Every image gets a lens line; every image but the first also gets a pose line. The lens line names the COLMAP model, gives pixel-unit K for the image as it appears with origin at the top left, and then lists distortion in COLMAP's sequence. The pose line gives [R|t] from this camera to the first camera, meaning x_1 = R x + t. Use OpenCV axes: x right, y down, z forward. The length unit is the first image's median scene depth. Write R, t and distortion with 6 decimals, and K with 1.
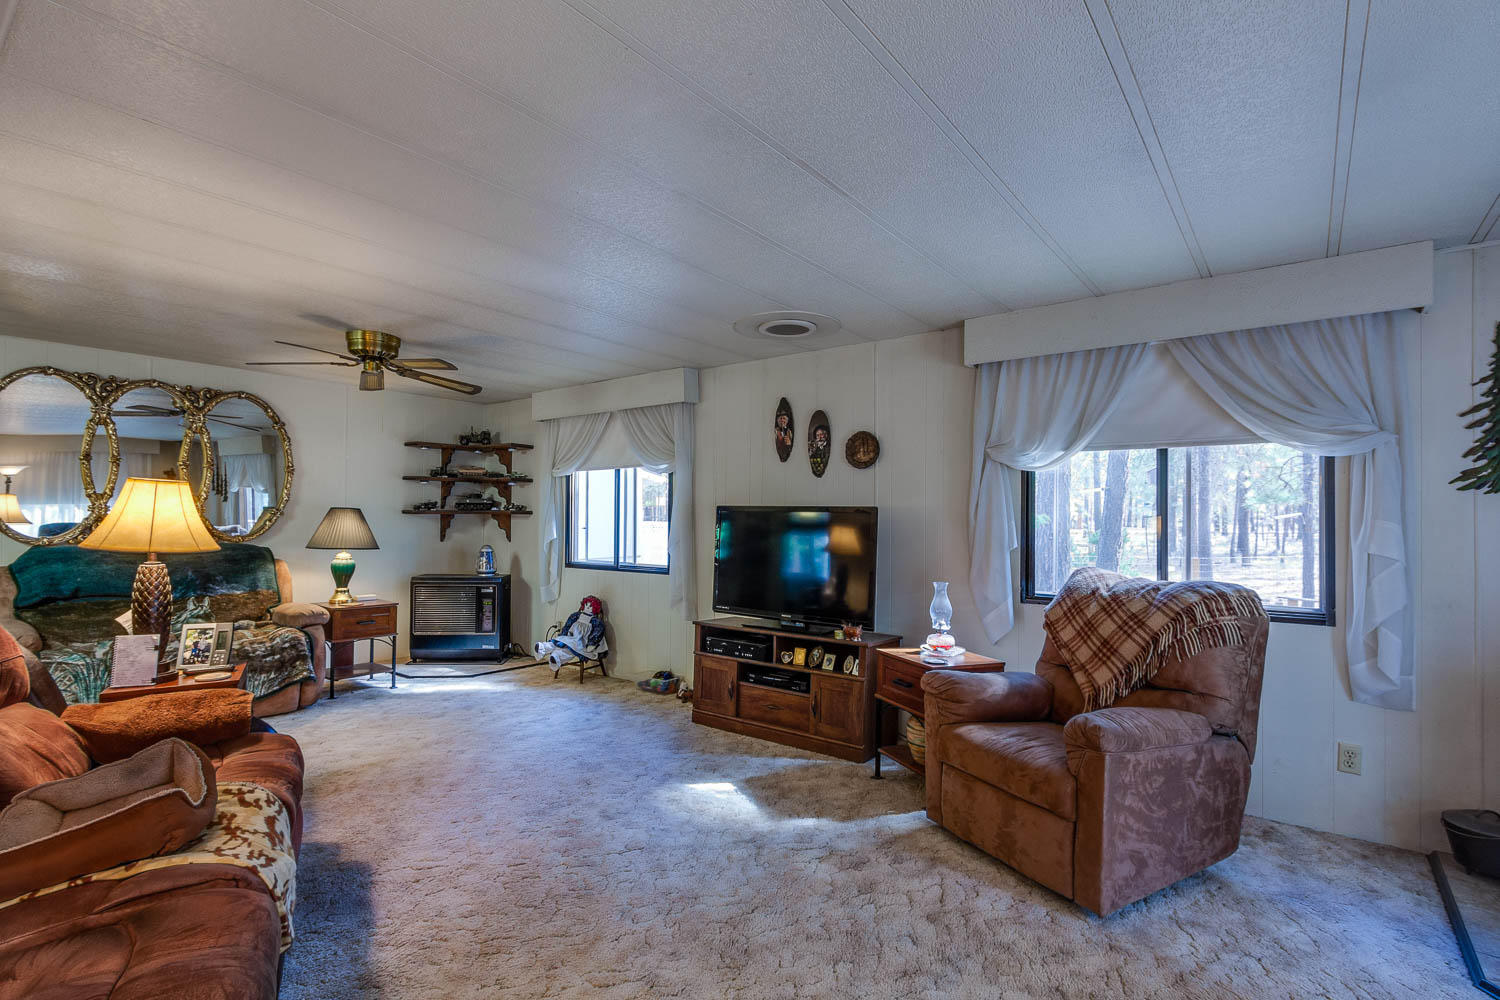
lens RADIAL K [[707.1, 0, 750.6], [0, 707.1, 507.6], [0, 0, 1]] dist [0.002928, 0.000383]
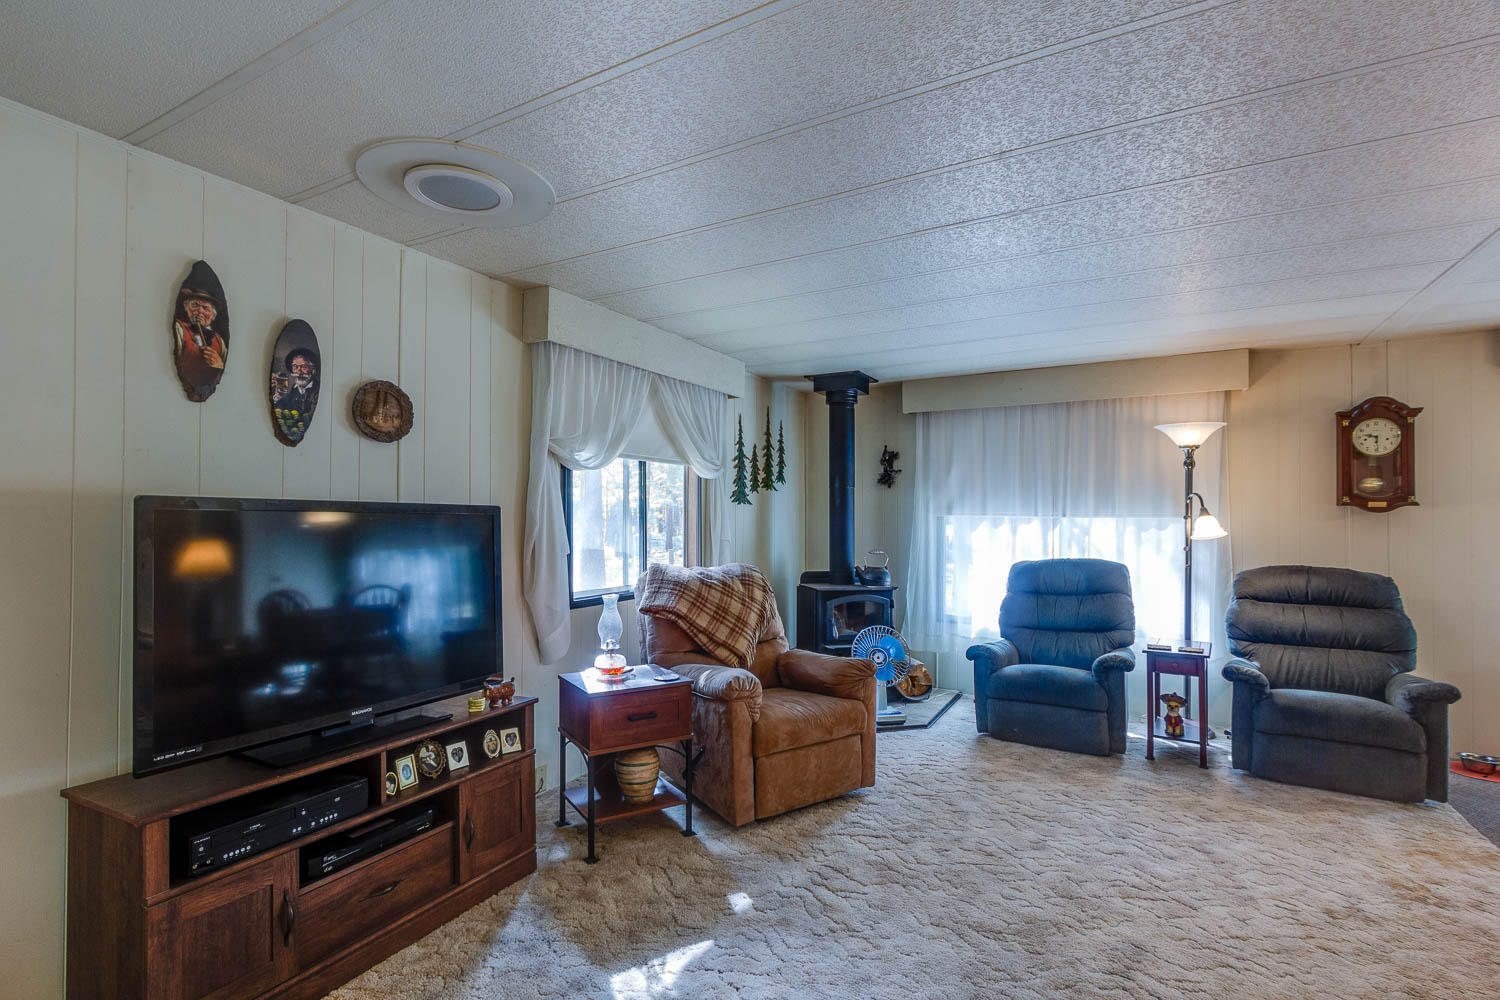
lens RADIAL K [[707.1, 0, 746.6], [0, 707.1, 513.2], [0, 0, 1]] dist [0.002928, 0.000383]
pose [[-0.145127, 0.002644, 0.989410, -0.542140], [-0.009691, 0.999945, -0.004094, 0.006717], [-0.989366, -0.010183, -0.145093, 0.849939]]
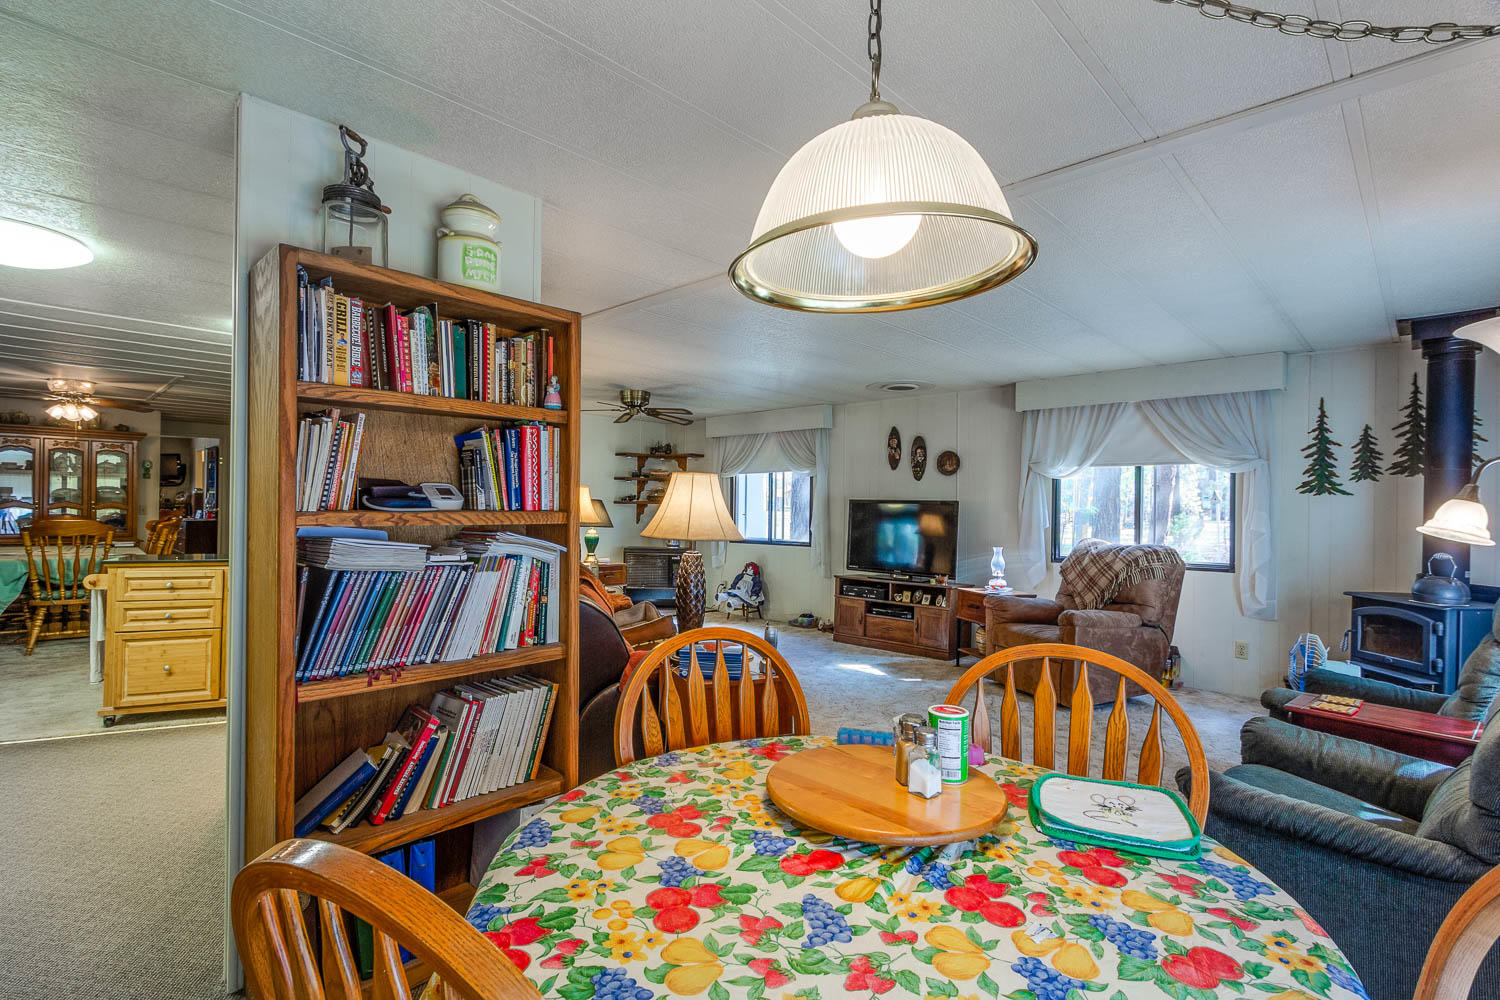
lens RADIAL K [[707.1, 0, 753.2], [0, 707.1, 502.8], [0, 0, 1]] dist [0.002928, 0.000383]
pose [[0.994730, 0.004573, -0.102428, -0.112428], [-0.003957, 0.999973, 0.006215, -0.004816], [0.102454, -0.005777, 0.994721, -0.604395]]
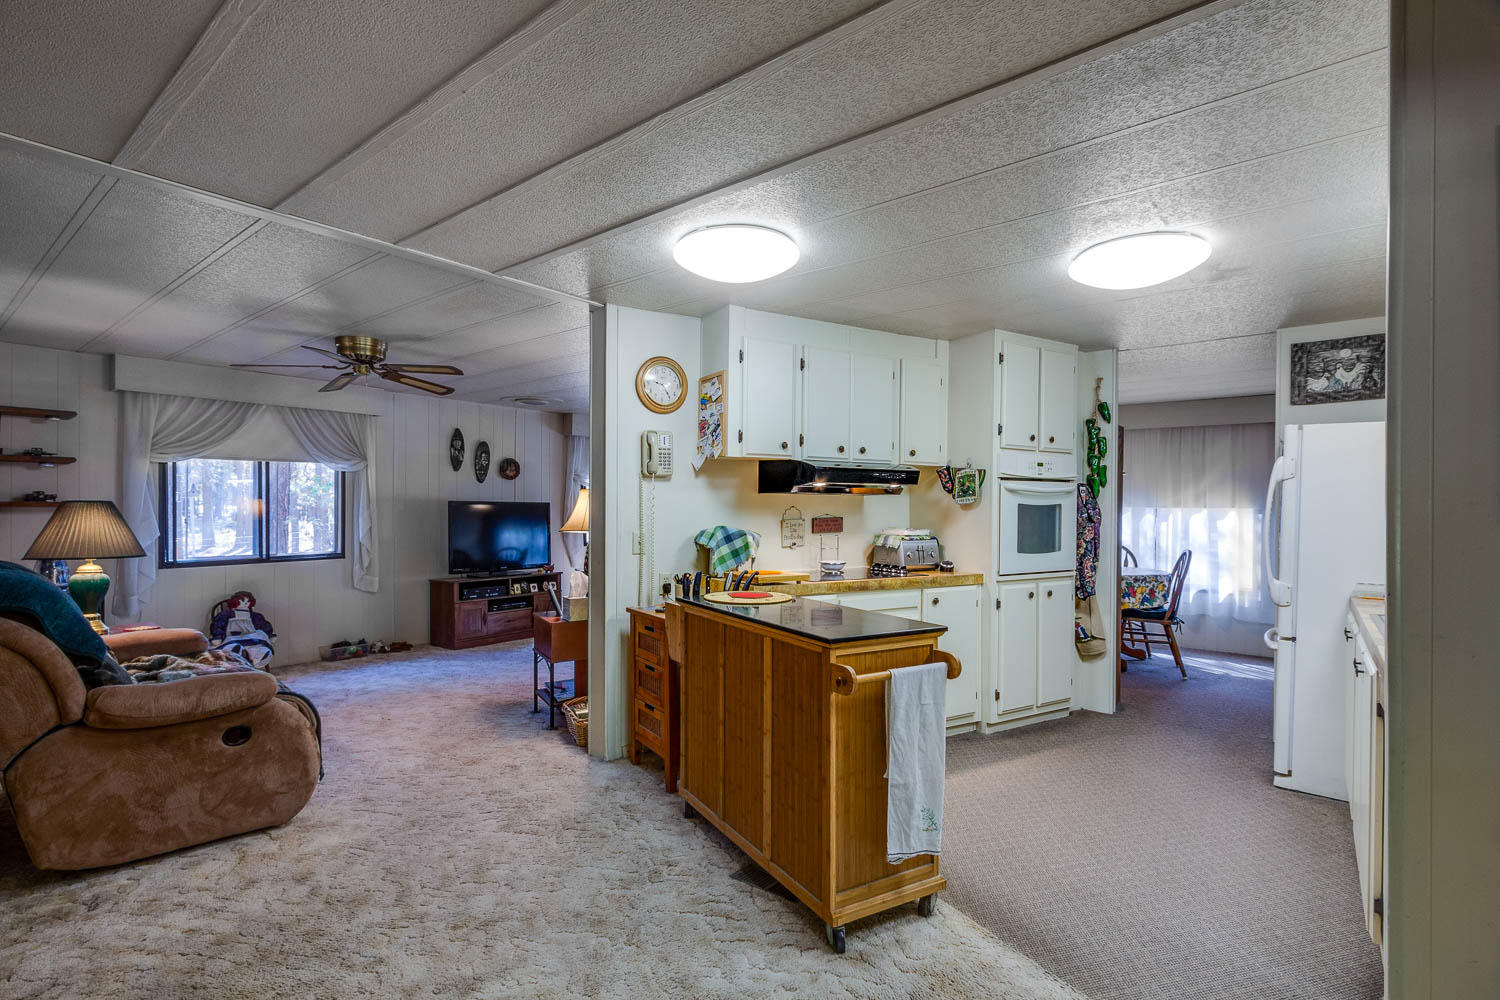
lens RADIAL K [[707.1, 0, 746.1], [0, 707.1, 505.9], [0, 0, 1]] dist [0.002928, 0.000383]
pose [[0.015560, 0.004585, 0.999868, -1.707370], [-0.003240, 0.999984, -0.004535, 0.015671], [-0.999874, -0.003169, 0.015575, 0.433642]]
